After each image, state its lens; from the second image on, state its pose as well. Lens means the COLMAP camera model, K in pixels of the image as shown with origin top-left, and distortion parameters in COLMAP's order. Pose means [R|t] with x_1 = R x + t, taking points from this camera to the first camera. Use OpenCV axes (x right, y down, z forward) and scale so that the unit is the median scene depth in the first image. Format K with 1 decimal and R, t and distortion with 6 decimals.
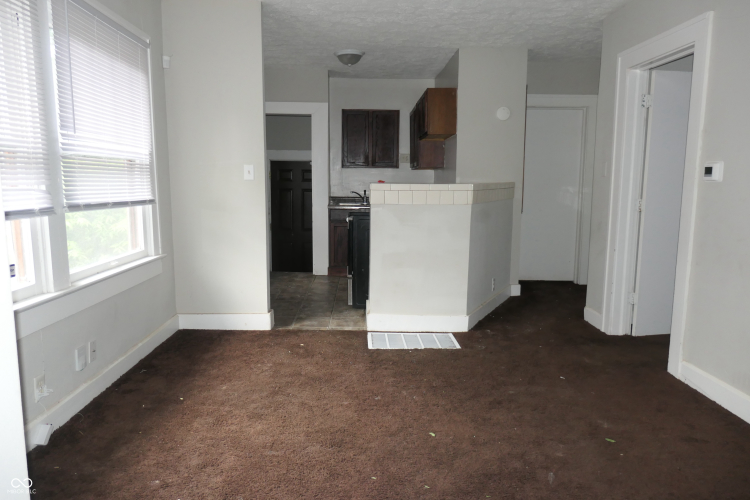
lens RADIAL K [[529.0, 0, 374.3], [0, 529.0, 252.1], [0, 0, 1]] dist [-0.012357, 0.011858]
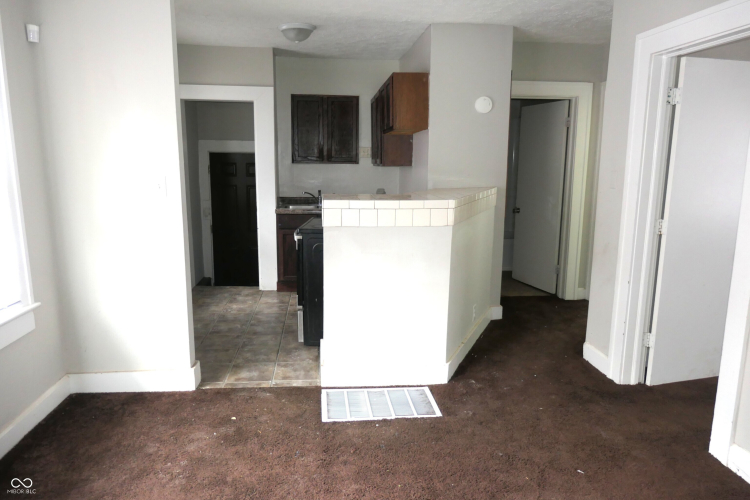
lens RADIAL K [[529.0, 0, 376.3], [0, 529.0, 250.9], [0, 0, 1]] dist [-0.012357, 0.011858]
pose [[0.996790, -0.011786, 0.079190, 0.008246], [0.008806, 0.999244, 0.037874, -0.079743], [-0.079577, -0.037056, 0.996140, 0.215668]]
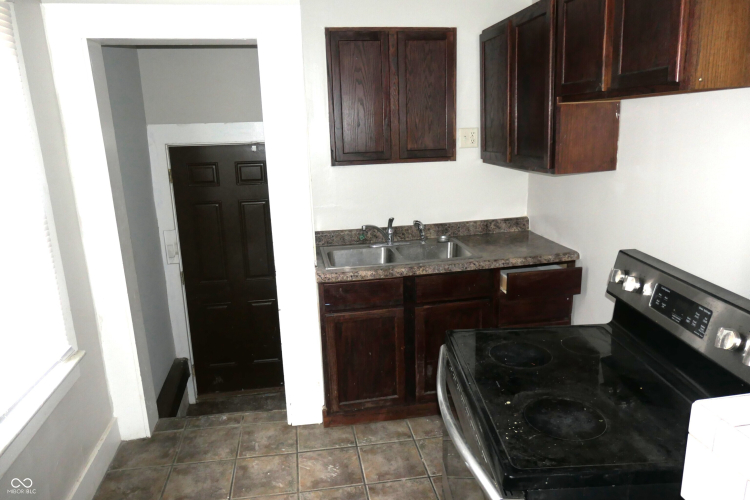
lens RADIAL K [[529.0, 0, 372.1], [0, 529.0, 247.8], [0, 0, 1]] dist [-0.012357, 0.011858]
pose [[0.990405, -0.068999, 0.119741, -0.138801], [0.057081, 0.993323, 0.100257, -0.218033], [-0.125859, -0.092460, 0.987730, 0.900560]]
